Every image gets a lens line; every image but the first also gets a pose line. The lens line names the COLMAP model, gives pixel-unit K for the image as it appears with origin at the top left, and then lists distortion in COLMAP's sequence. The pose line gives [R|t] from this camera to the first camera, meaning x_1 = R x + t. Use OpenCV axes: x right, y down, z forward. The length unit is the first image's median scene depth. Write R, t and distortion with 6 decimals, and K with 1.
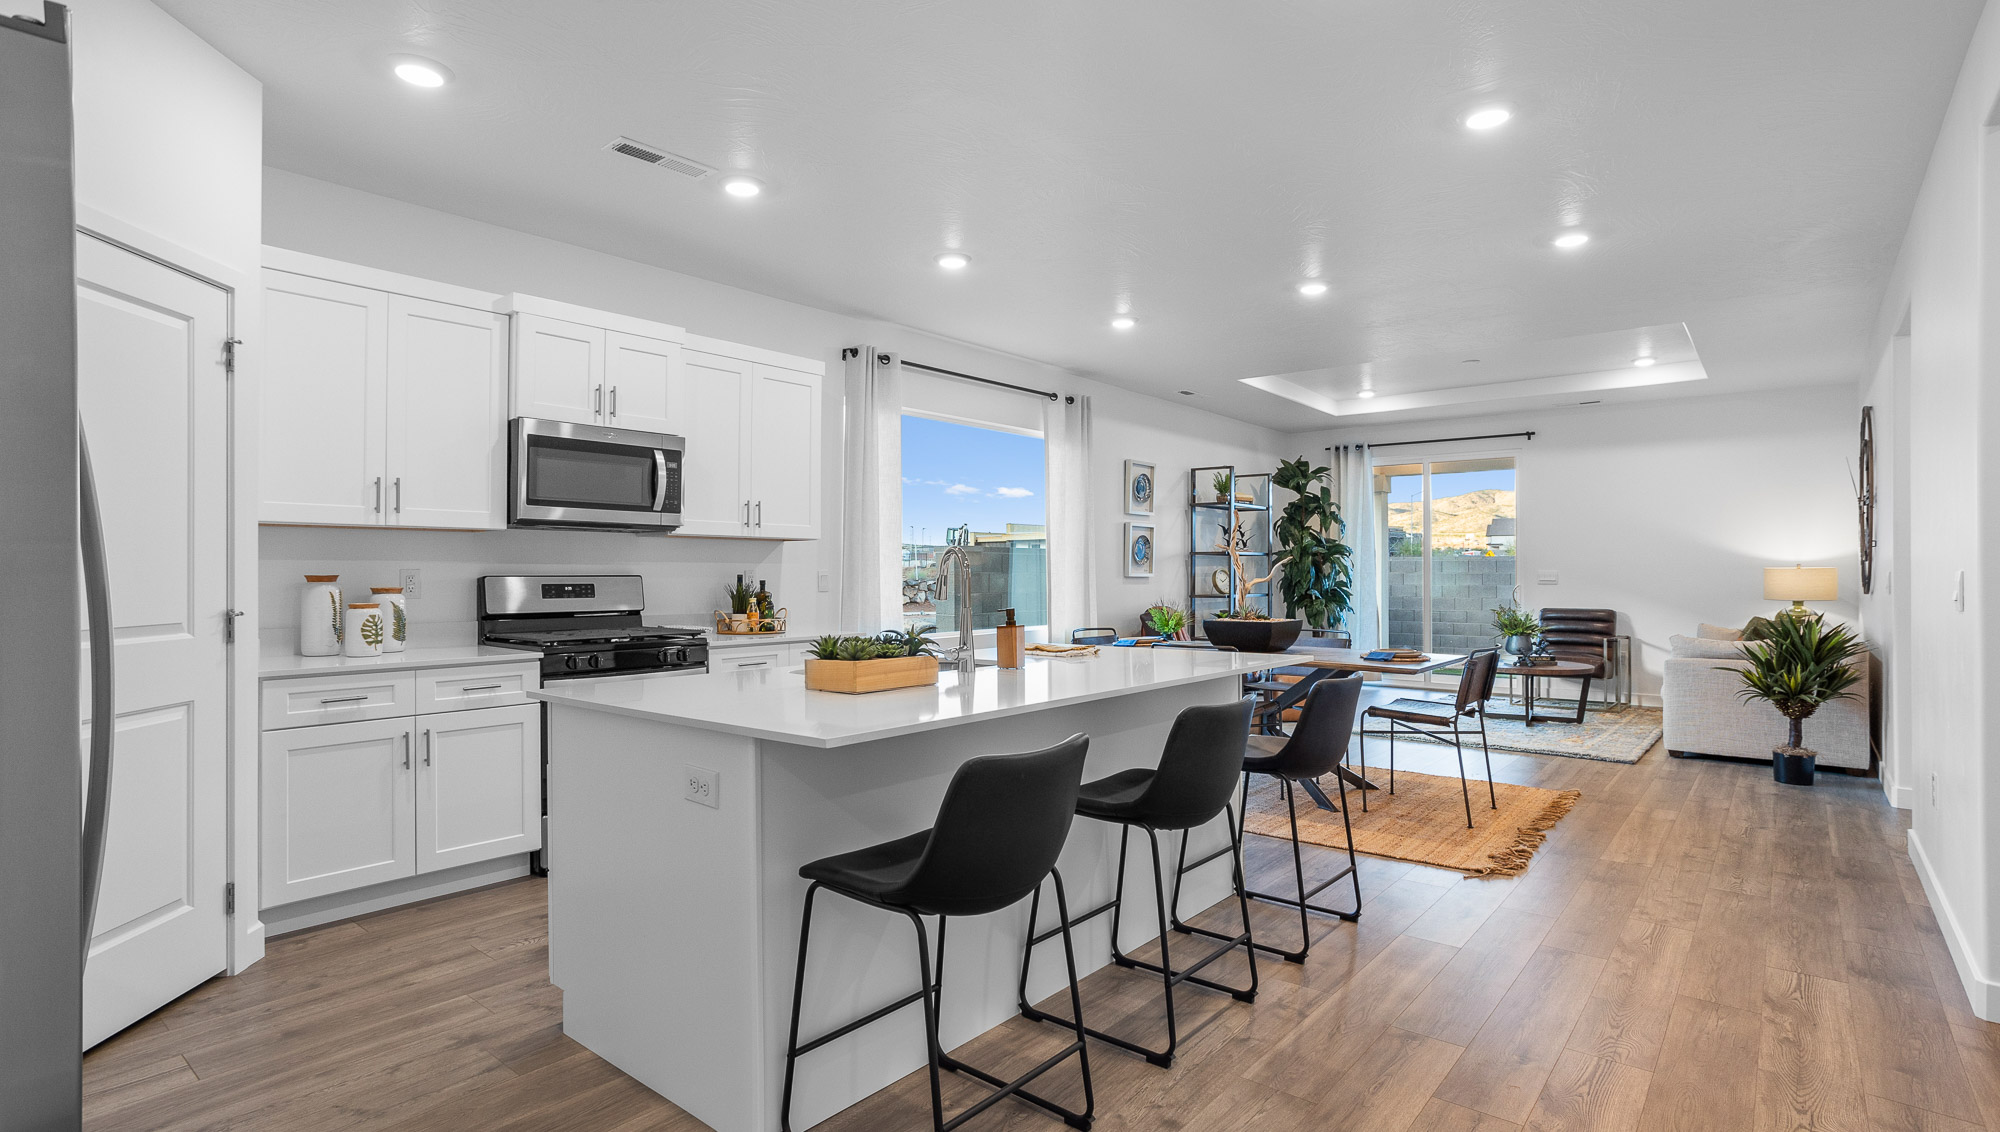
lens RADIAL K [[995.8, 0, 1004.3], [0, 995.8, 574.4], [0, 0, 1]] dist [-0.037242, 0.026729]
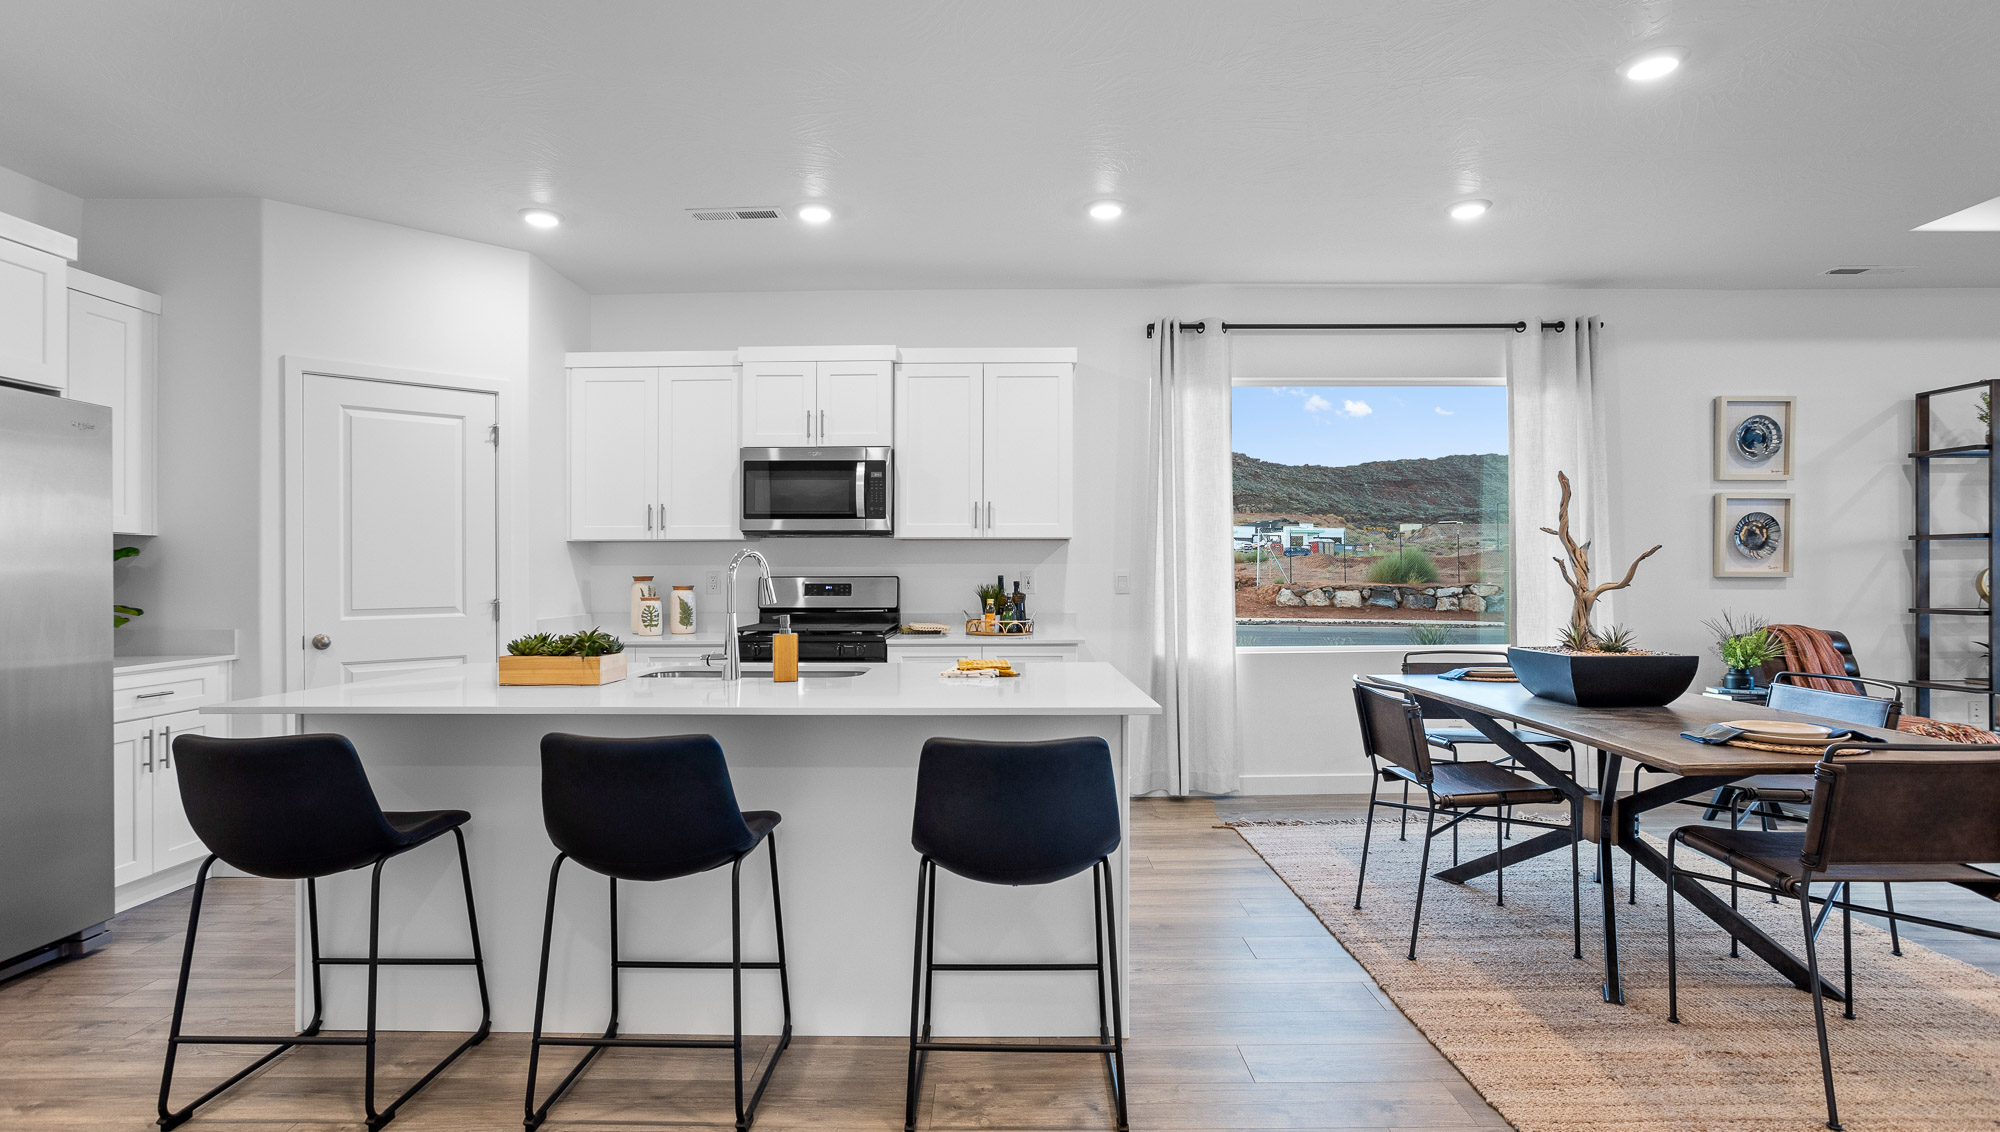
lens RADIAL K [[995.8, 0, 1004.3], [0, 995.8, 574.4], [0, 0, 1]] dist [-0.037242, 0.026729]
pose [[0.629248, -0.001105, -0.777204, 0.421442], [0.002005, 0.999998, 0.000202, -0.000804], [0.777202, -0.001685, 0.629249, 0.298442]]
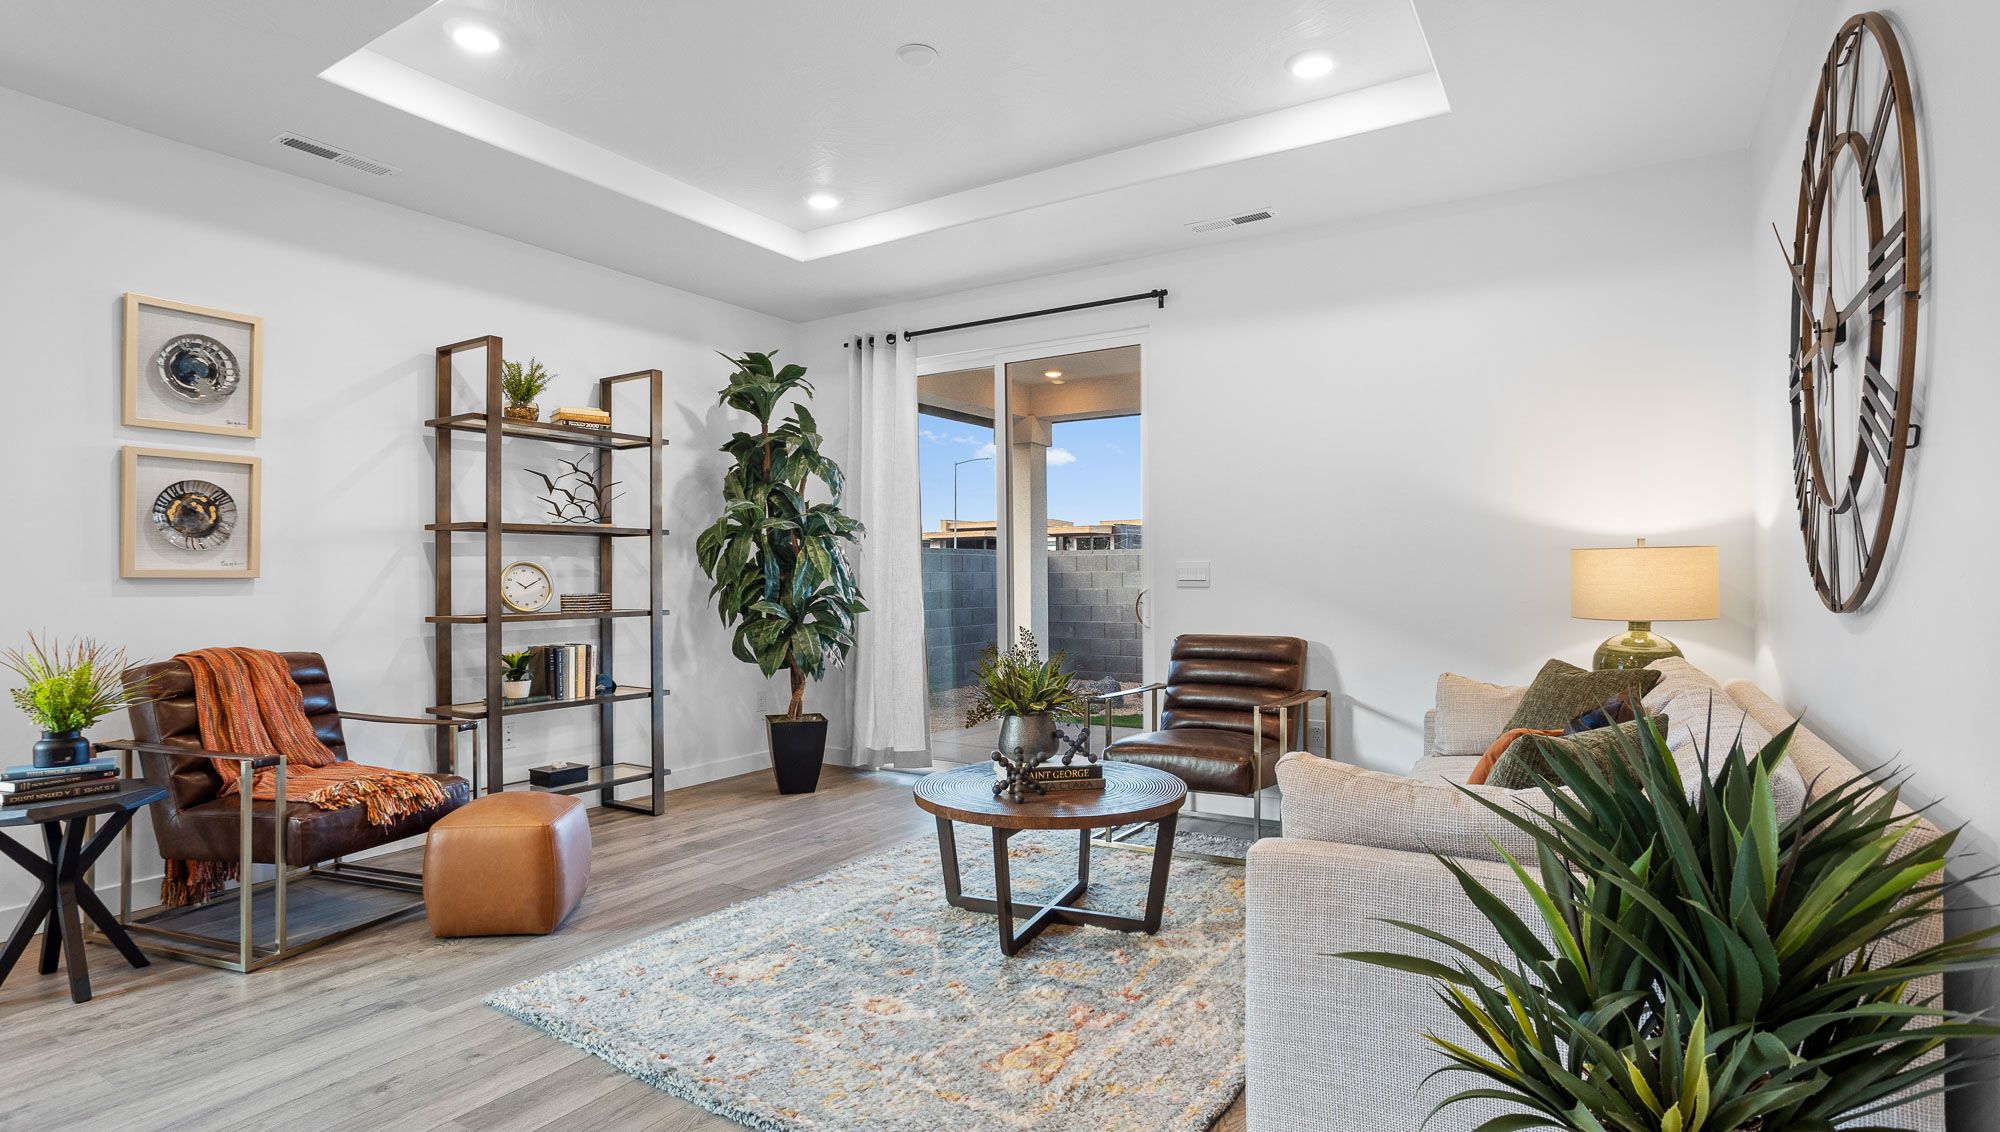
lens RADIAL K [[995.8, 0, 1004.3], [0, 995.8, 574.4], [0, 0, 1]] dist [-0.037242, 0.026729]
pose [[0.992687, -0.005678, 0.120580, 0.557010], [0.005569, 0.999984, 0.001237, 0.002651], [-0.120585, -0.000556, 0.992703, 0.706627]]
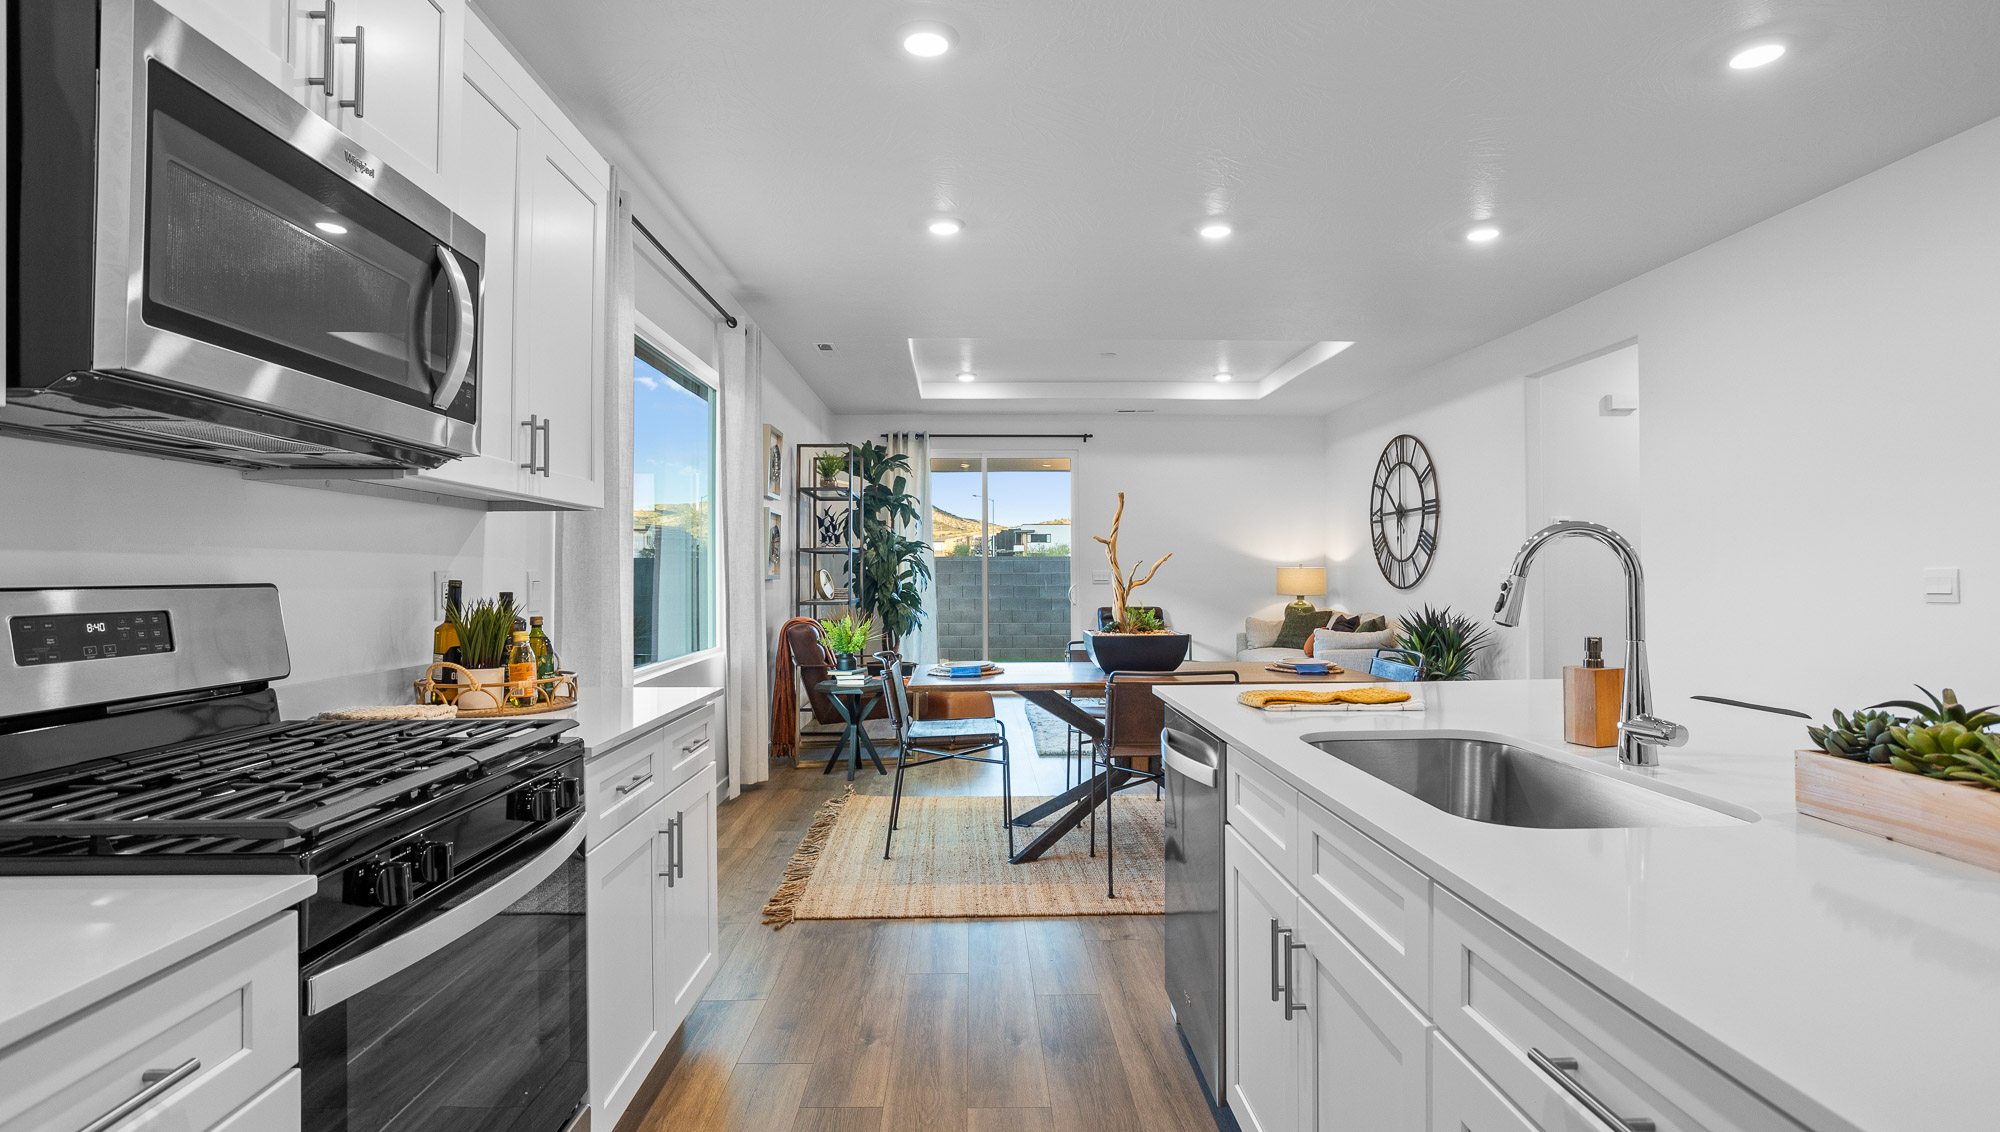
lens RADIAL K [[995.8, 0, 1004.3], [0, 995.8, 574.4], [0, 0, 1]] dist [-0.037242, 0.026729]
pose [[0.749919, -0.004131, 0.661517, -0.303176], [0.005392, 0.999985, 0.000133, -0.000849], [-0.661508, 0.003467, 0.749930, 0.407866]]
